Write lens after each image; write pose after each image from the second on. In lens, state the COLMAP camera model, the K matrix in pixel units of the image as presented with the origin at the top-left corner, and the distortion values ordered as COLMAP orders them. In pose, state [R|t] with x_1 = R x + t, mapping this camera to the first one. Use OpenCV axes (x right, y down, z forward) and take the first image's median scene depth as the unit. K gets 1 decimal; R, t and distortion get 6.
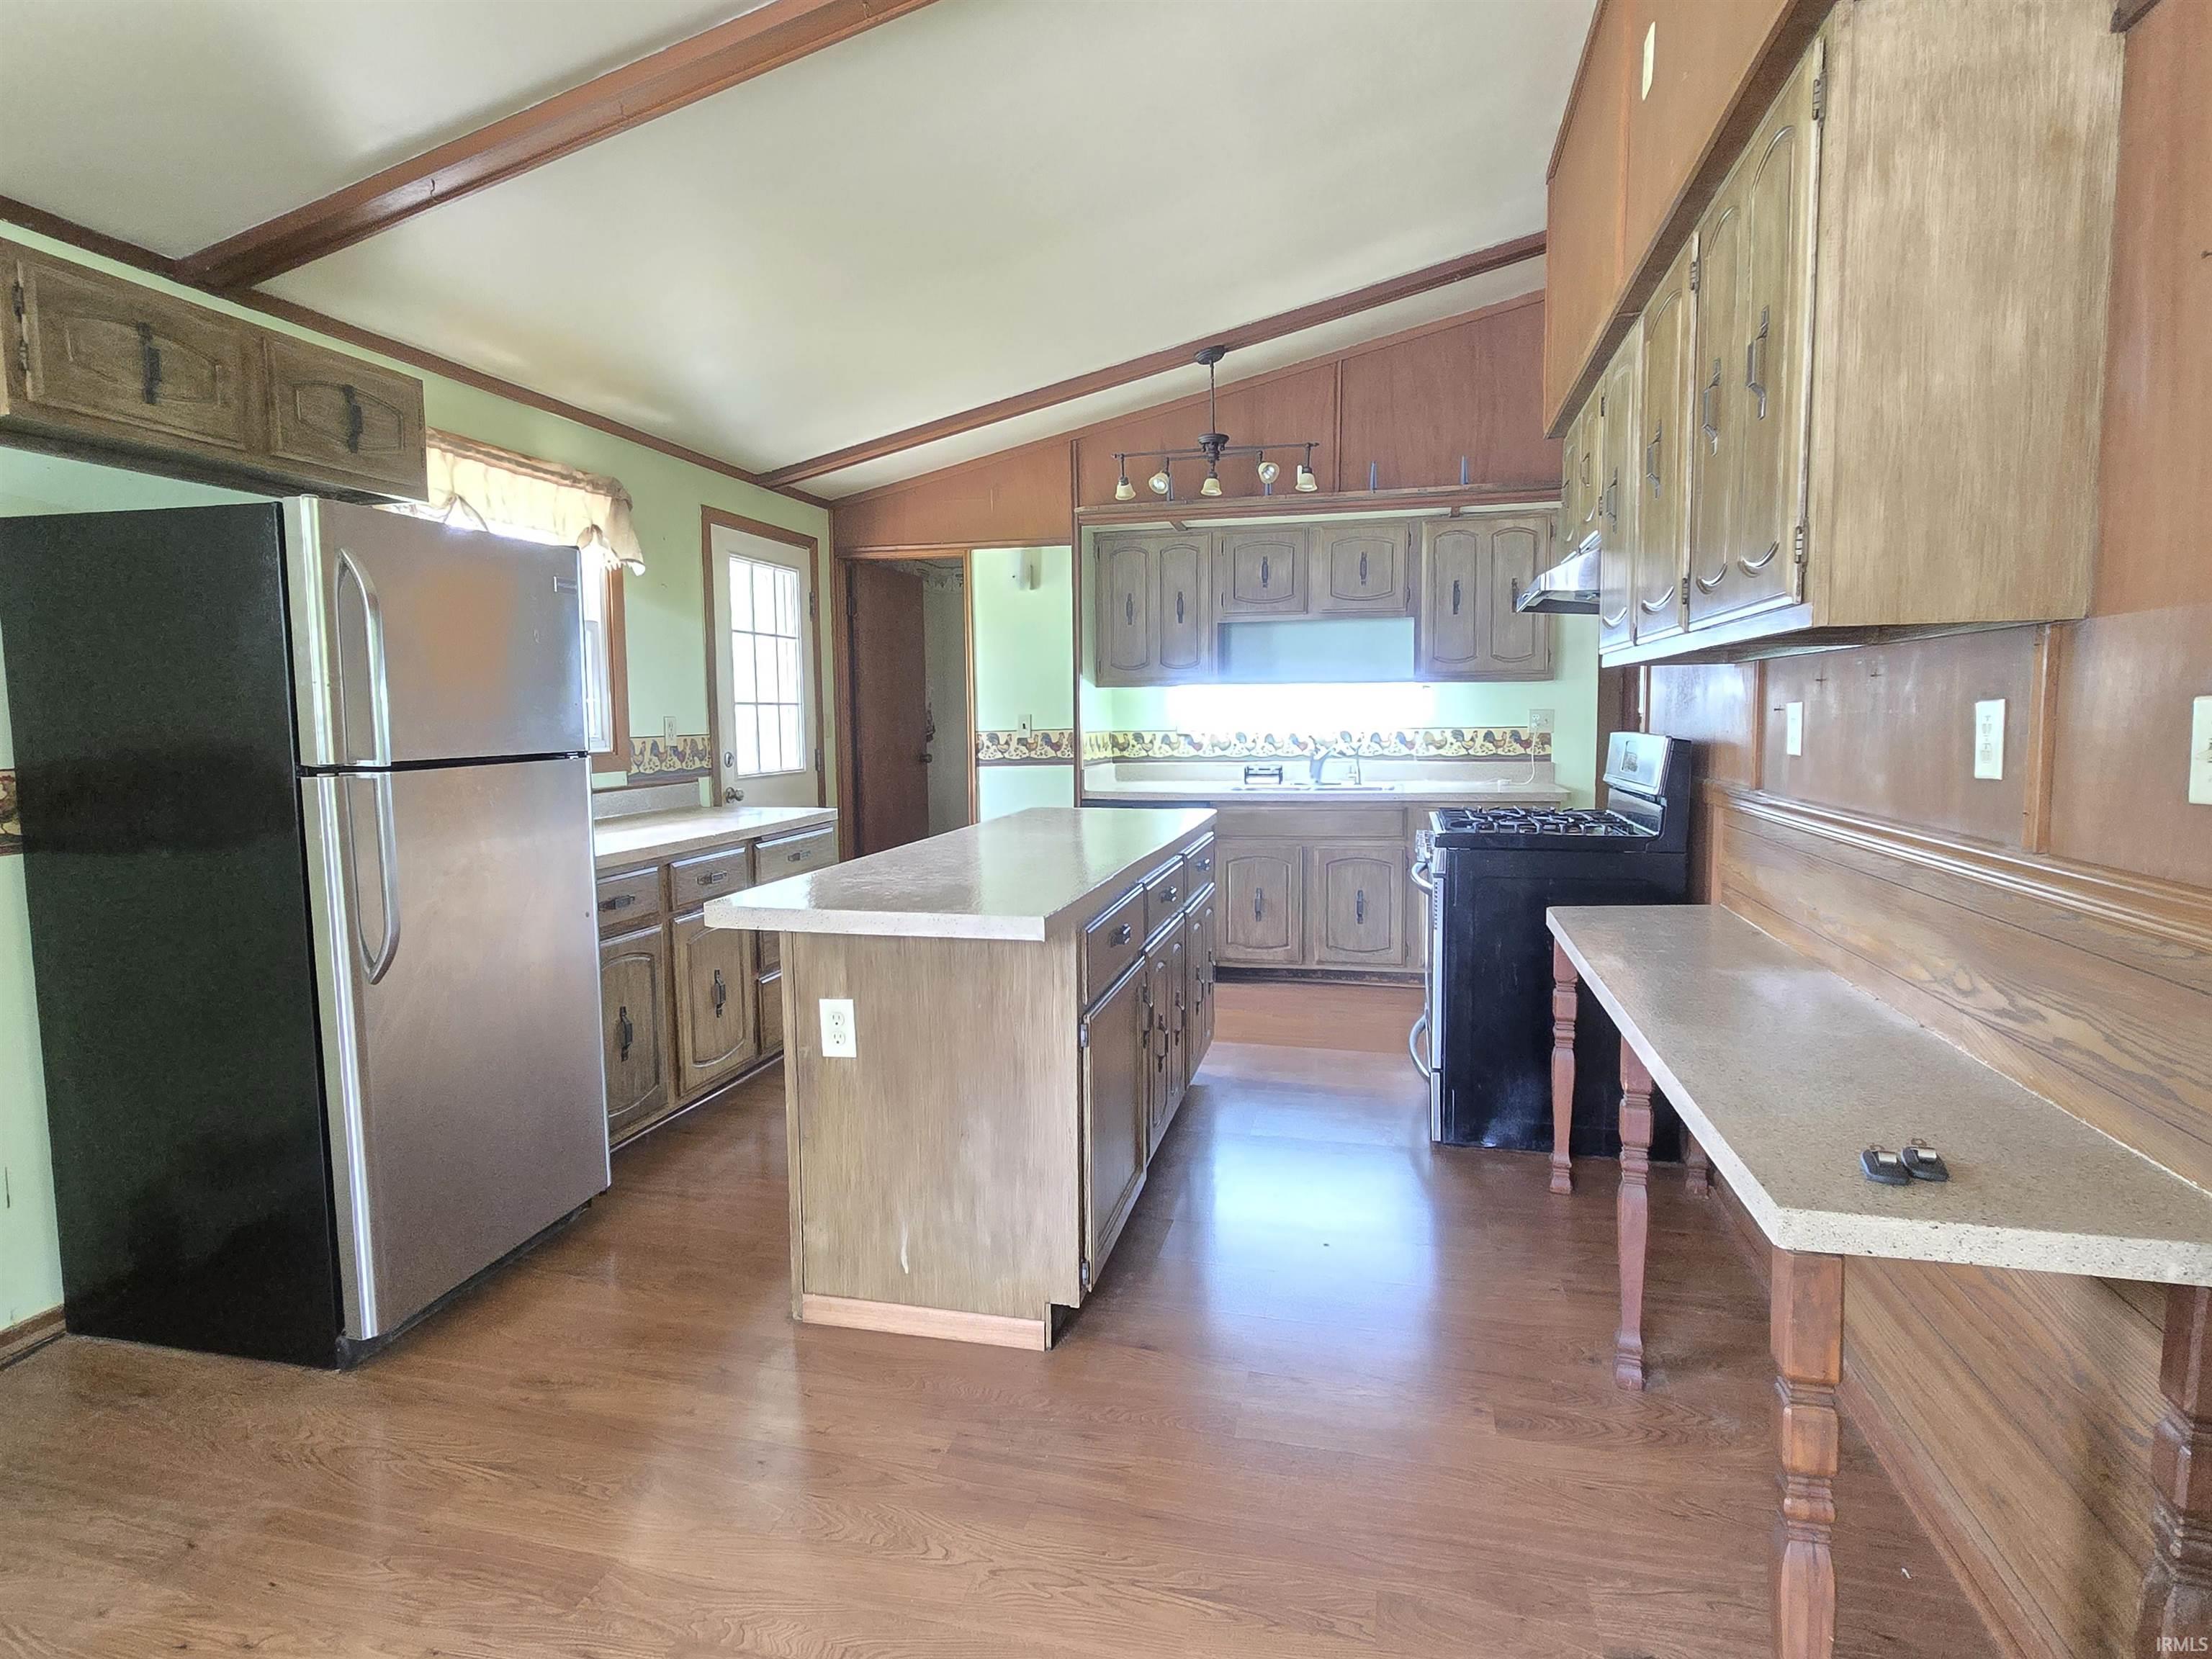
lens RADIAL K [[1146.7, 0, 1099.7], [0, 1146.7, 817.1], [0, 0, 1]] dist [-0.001727, -0.000749]
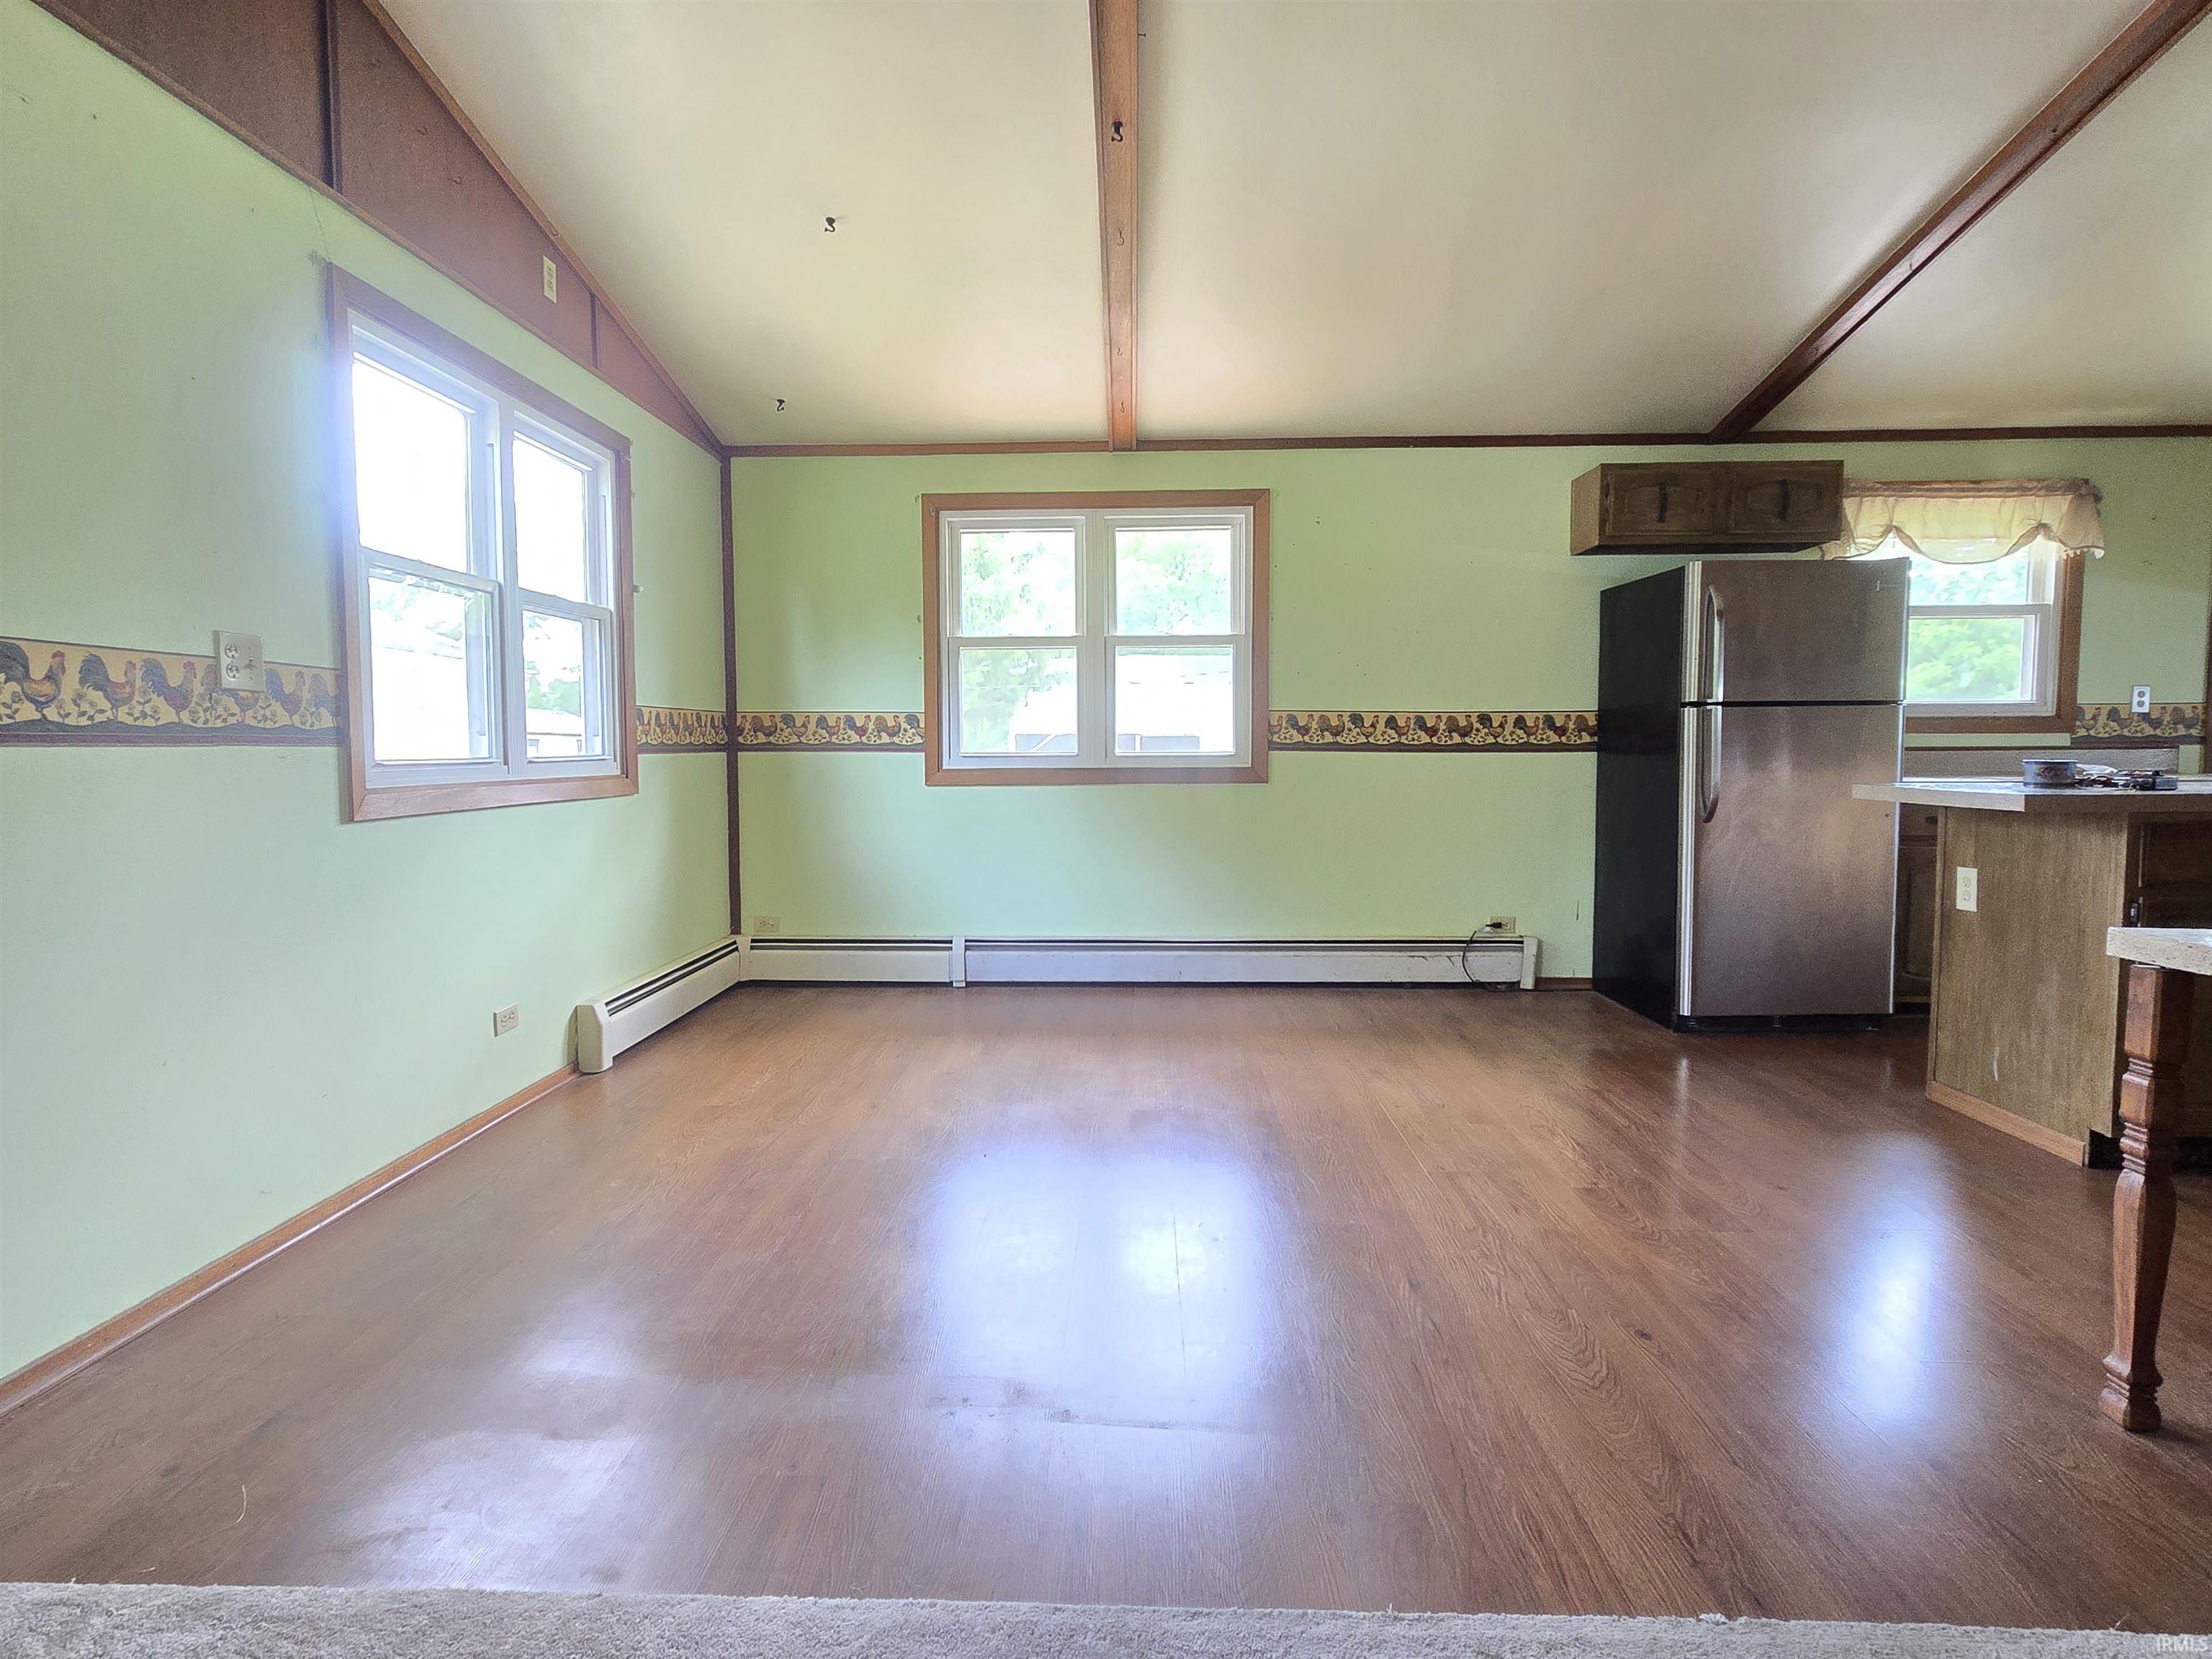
lens RADIAL K [[1146.7, 0, 1099.7], [0, 1146.7, 817.1], [0, 0, 1]] dist [-0.001727, -0.000749]
pose [[0.211371, 0.071110, -0.974816, 0.864439], [-0.086054, 0.994831, 0.053910, 0.111676], [0.973610, 0.072492, 0.216398, -0.307294]]
